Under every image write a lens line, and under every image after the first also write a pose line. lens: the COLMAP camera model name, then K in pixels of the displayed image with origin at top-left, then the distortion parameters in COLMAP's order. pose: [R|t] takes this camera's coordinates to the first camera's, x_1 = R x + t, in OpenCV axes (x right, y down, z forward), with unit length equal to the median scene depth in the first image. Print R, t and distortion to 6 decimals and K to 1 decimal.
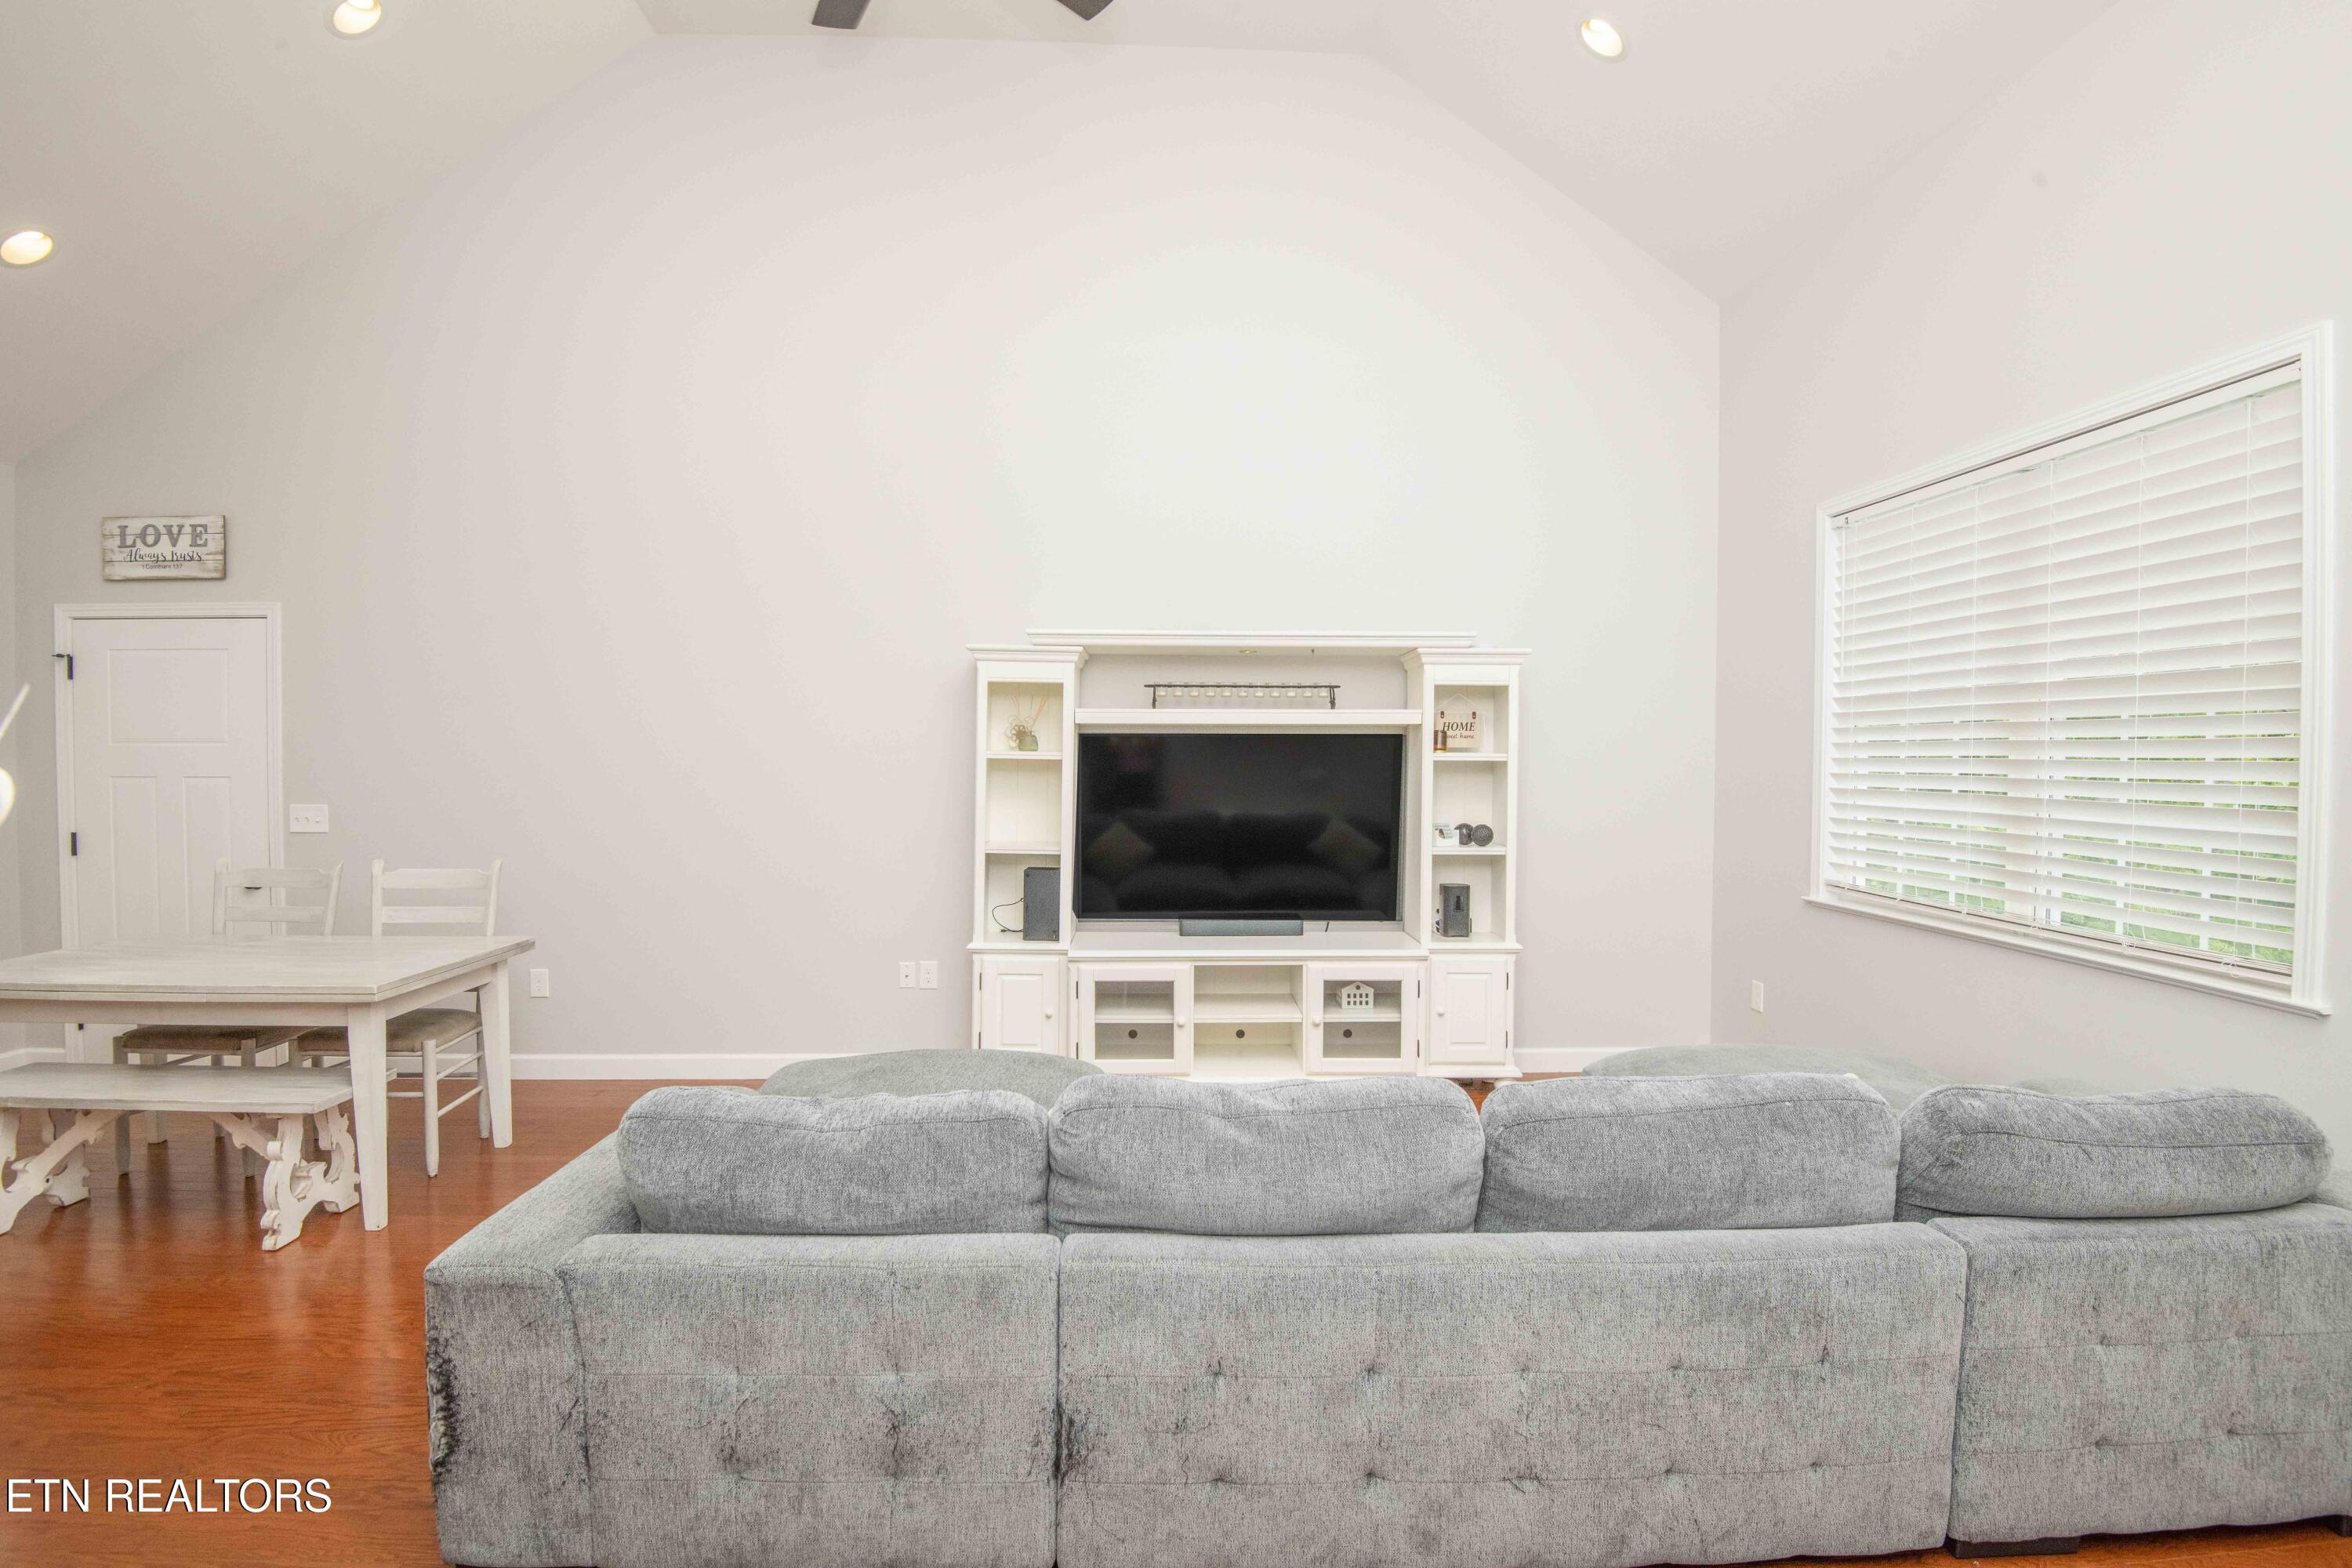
lens RADIAL K [[1084.9, 0, 1176.7], [0, 1084.9, 784.4], [0, 0, 1]] dist [-0.033861, -0.005170]
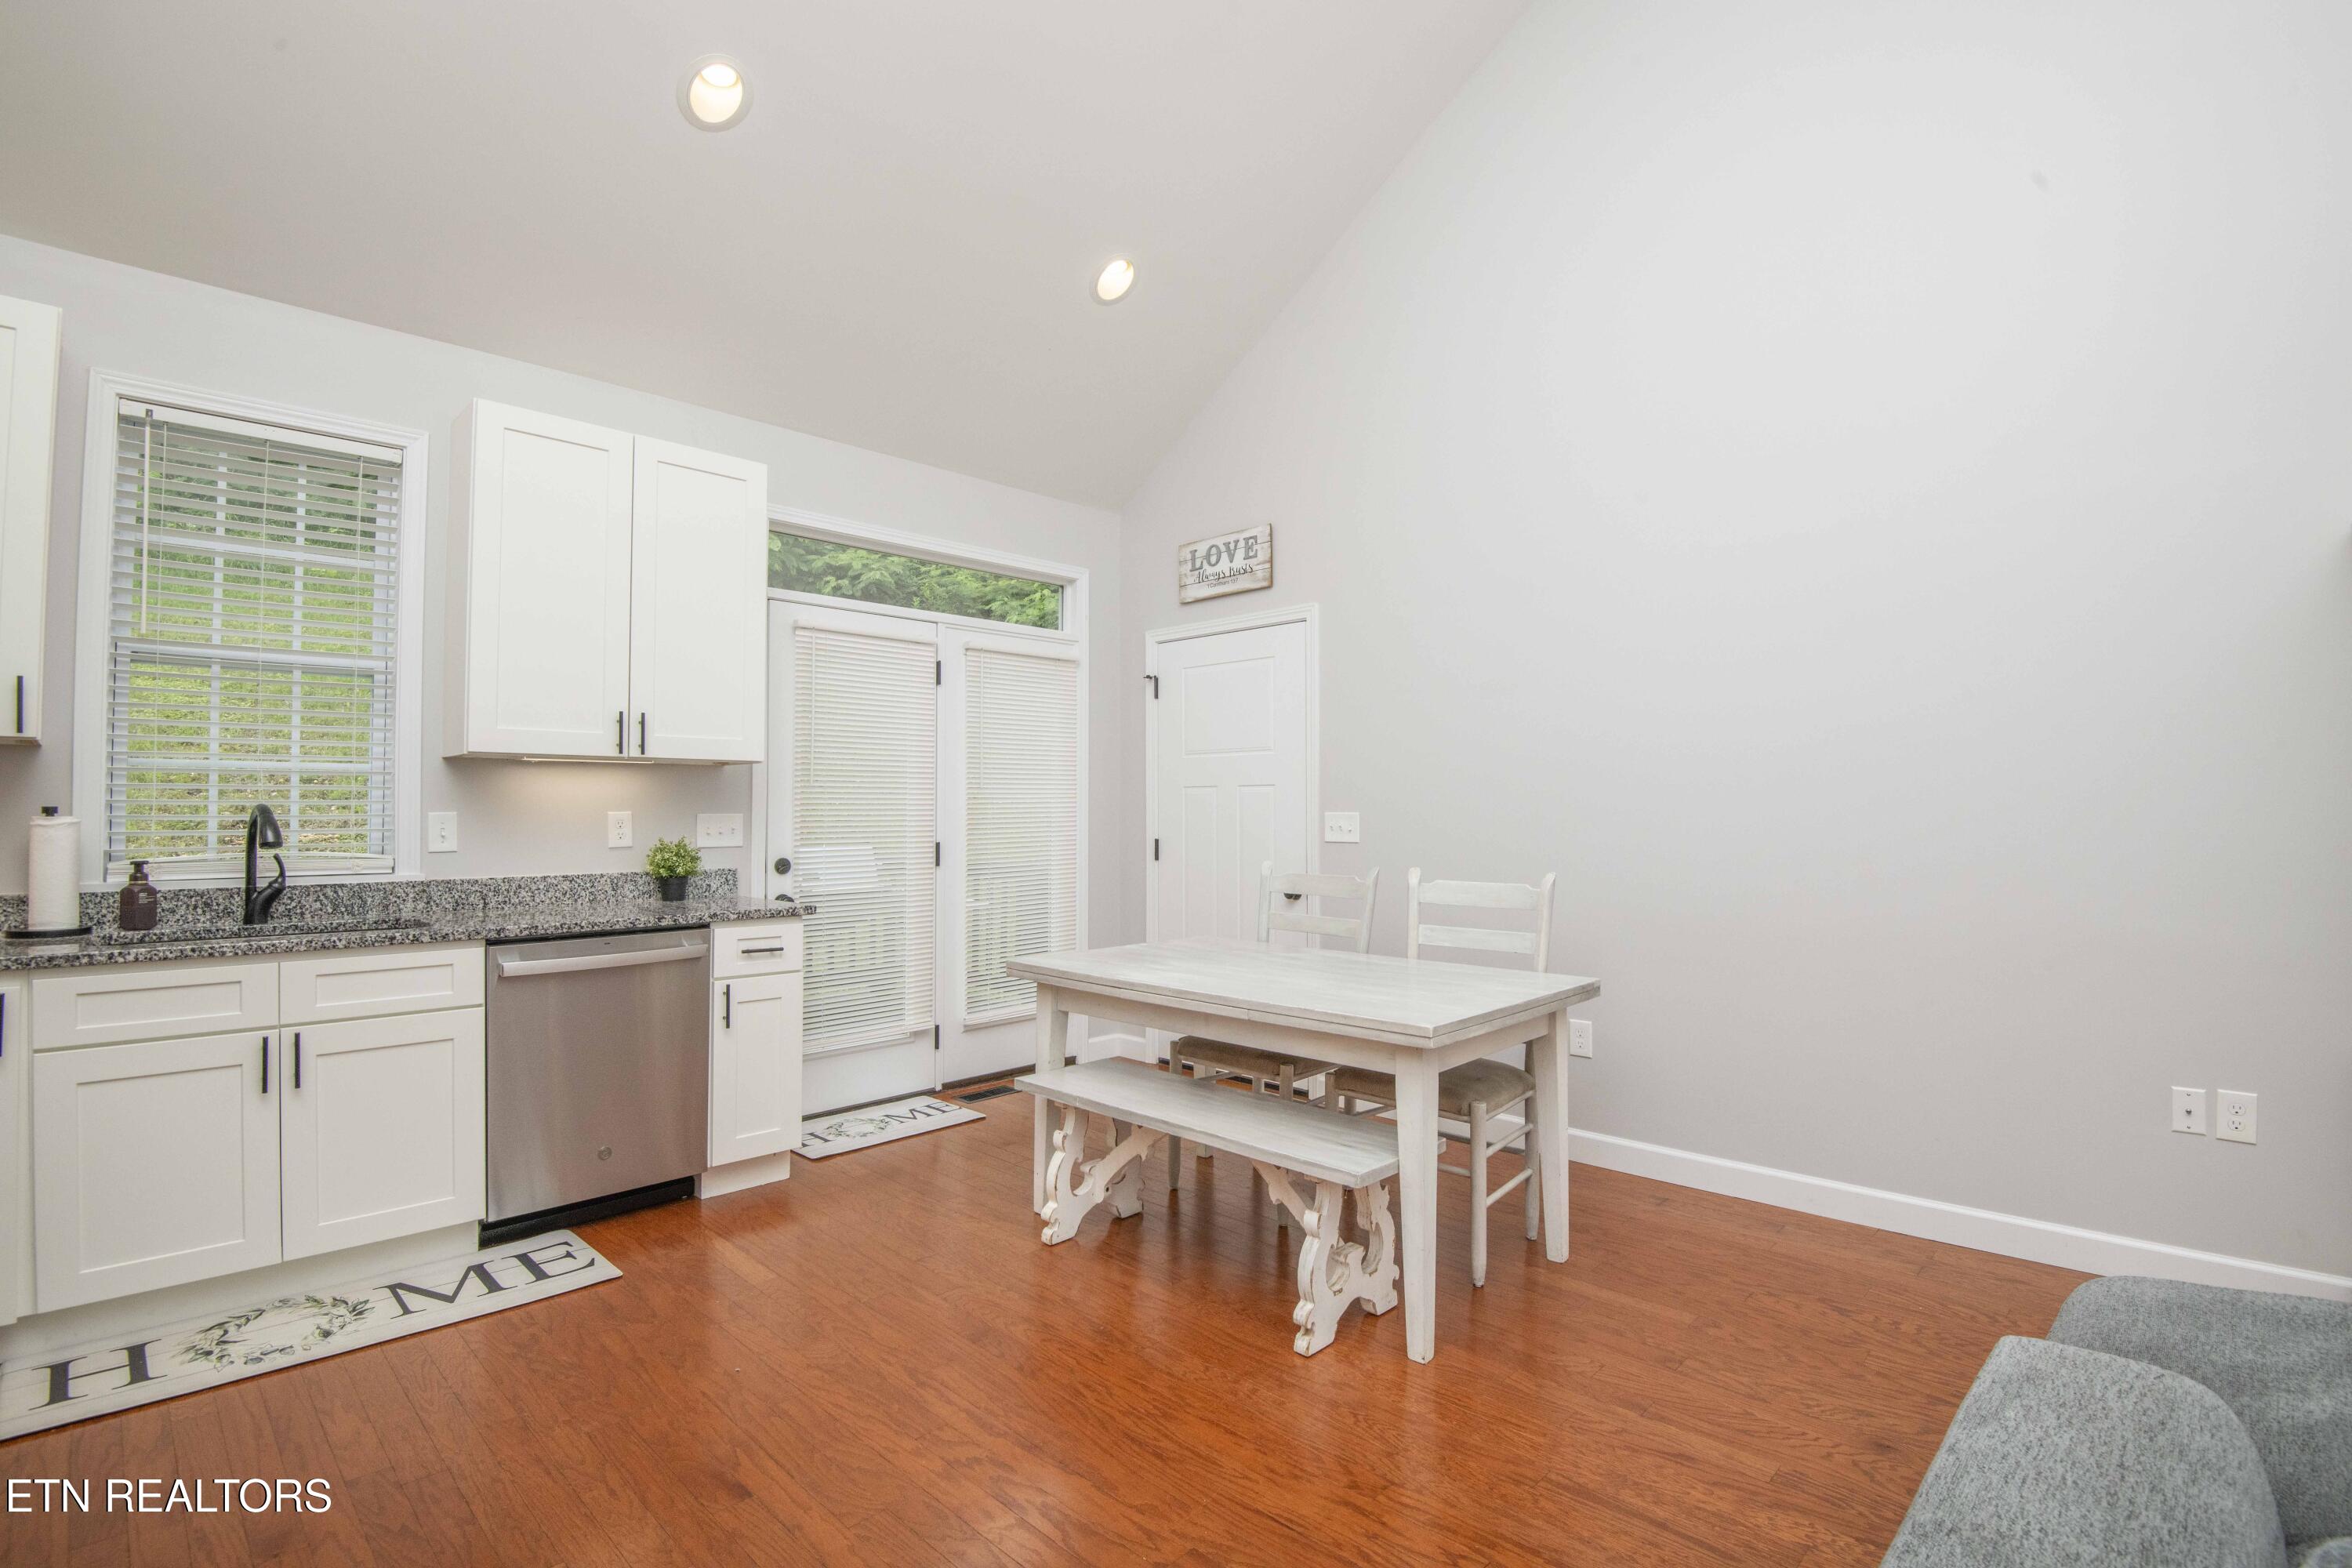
lens RADIAL K [[1084.9, 0, 1194.6], [0, 1084.9, 789.2], [0, 0, 1]] dist [-0.033861, -0.005170]
pose [[0.692615, -0.021142, -0.720998, -0.250355], [-0.012718, 0.999057, -0.041513, 0.046051], [0.721196, 0.037922, 0.691693, 0.276584]]
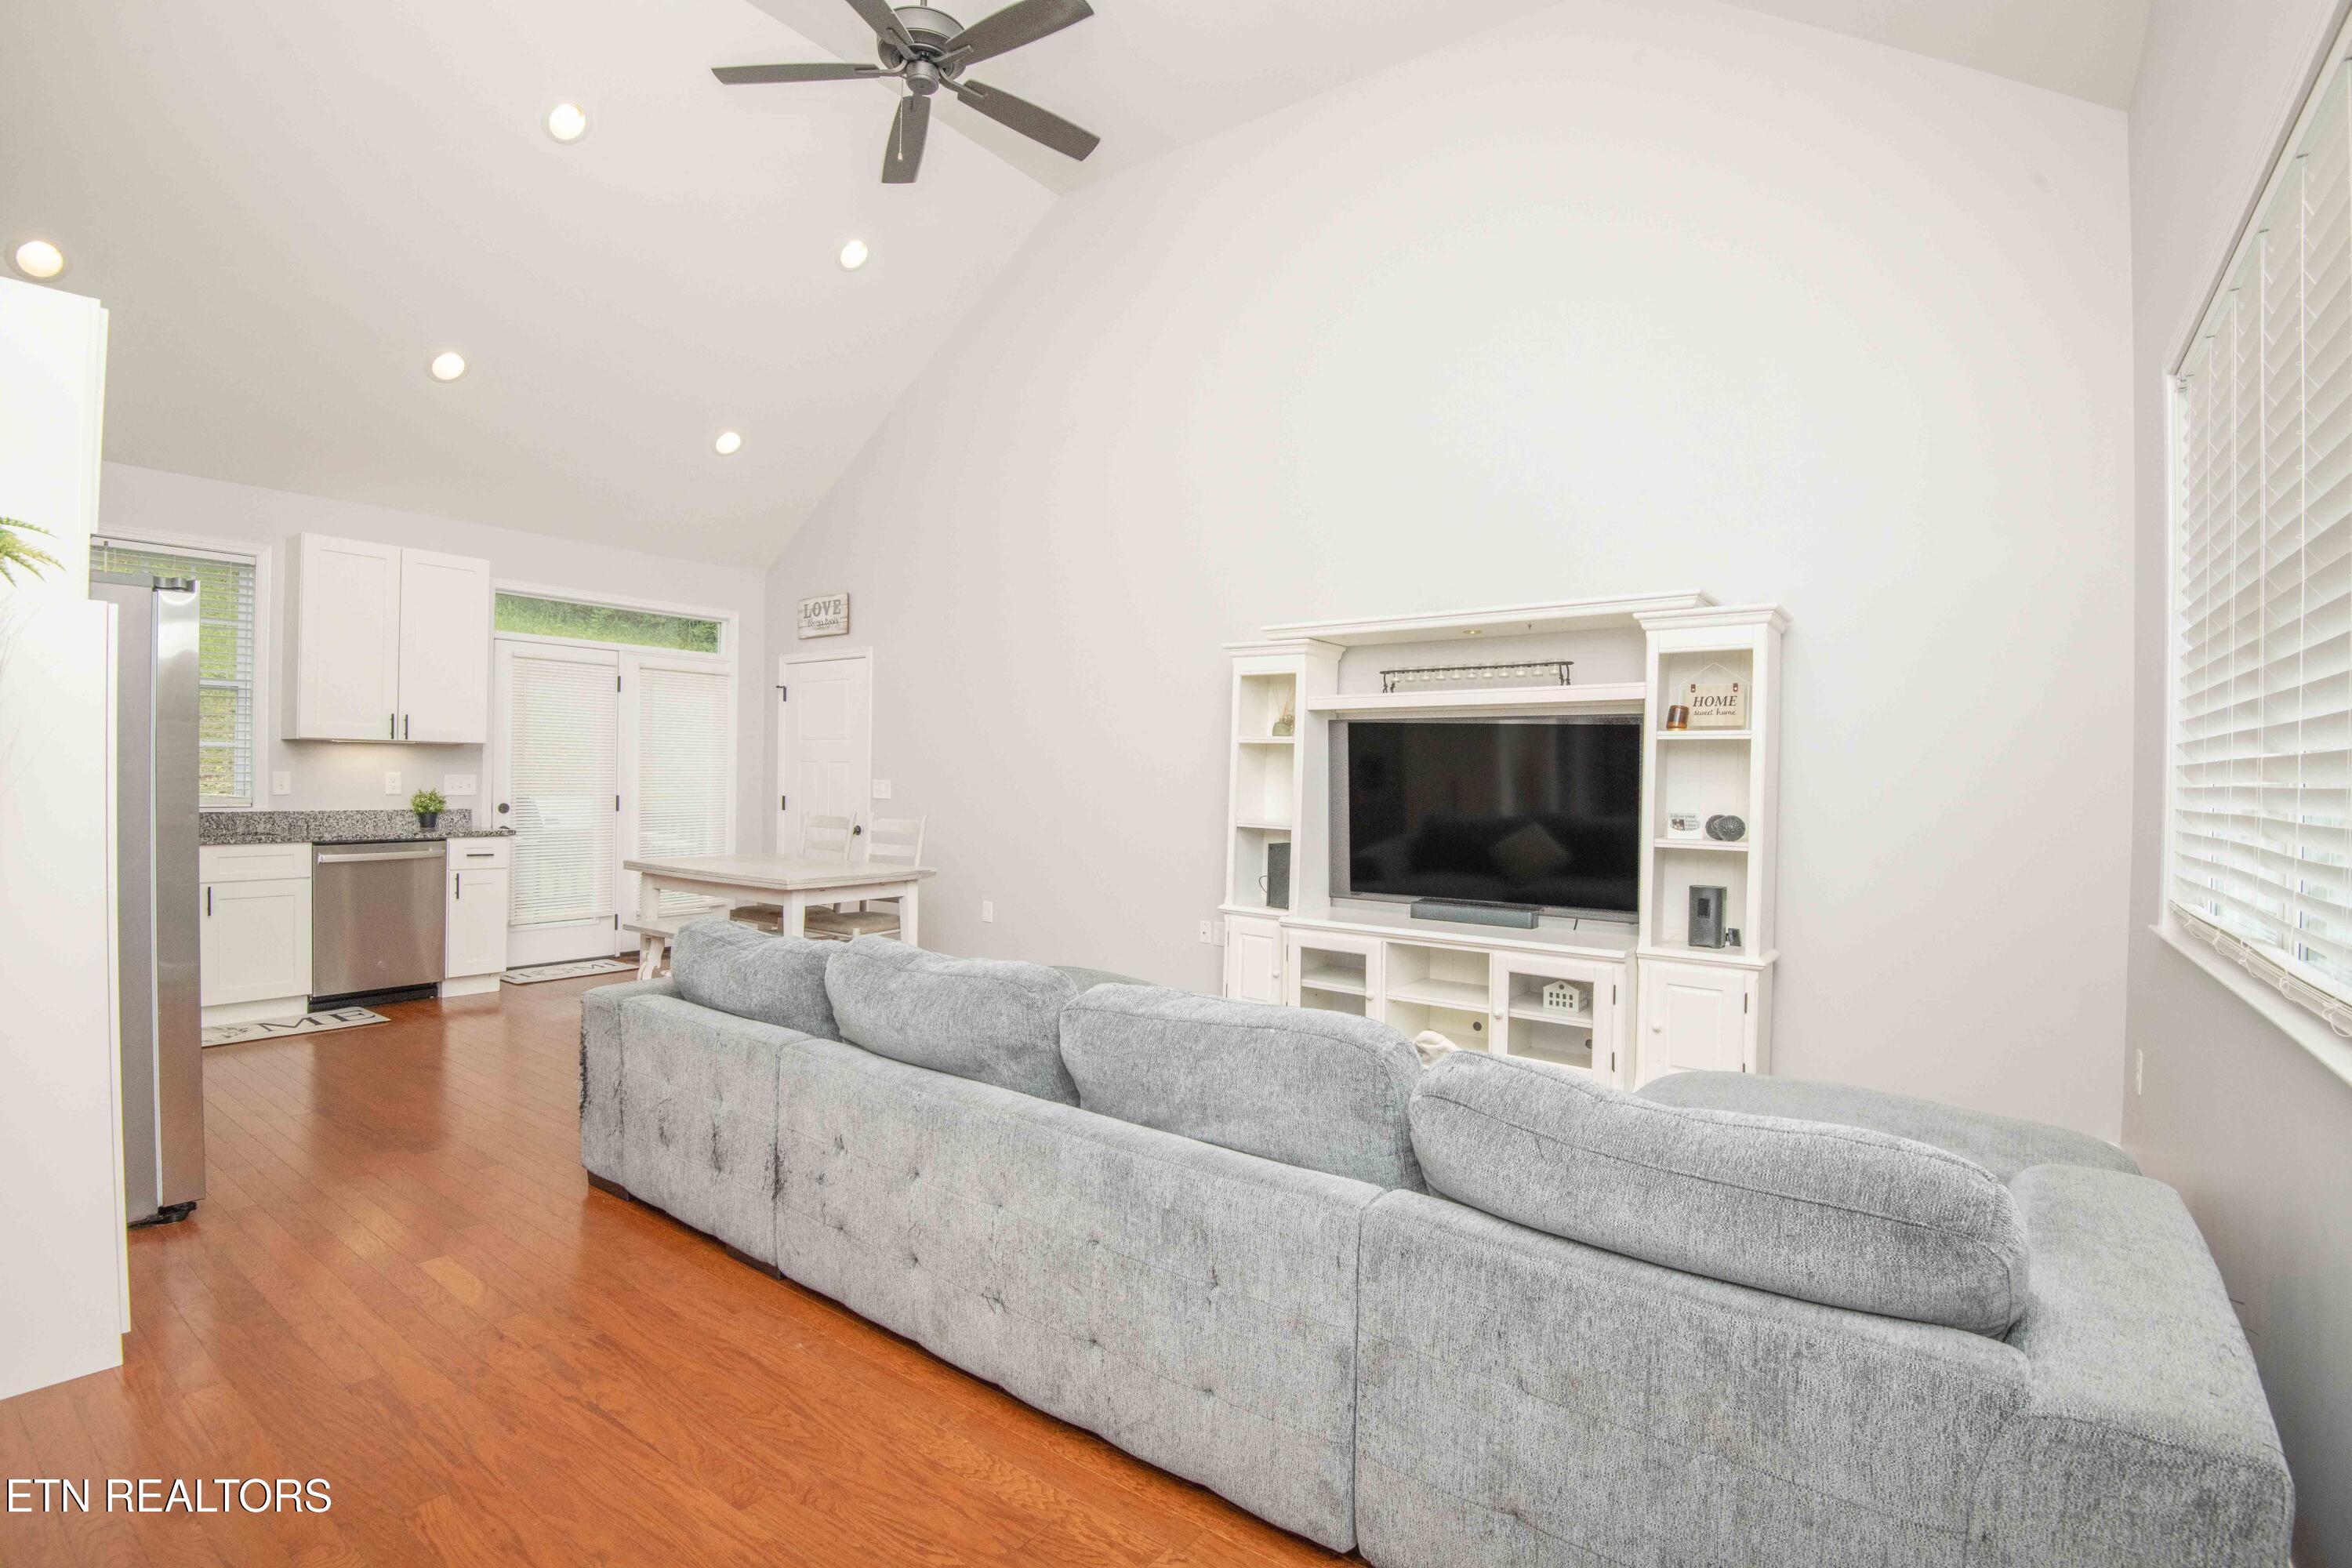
lens RADIAL K [[1084.9, 0, 1181.9], [0, 1084.9, 791.2], [0, 0, 1]] dist [-0.033861, -0.005170]
pose [[0.781845, 0.015134, -0.623289, 0.529537], [-0.028723, 0.999518, -0.011761, 0.045469], [0.622811, 0.027098, 0.781903, 0.084496]]
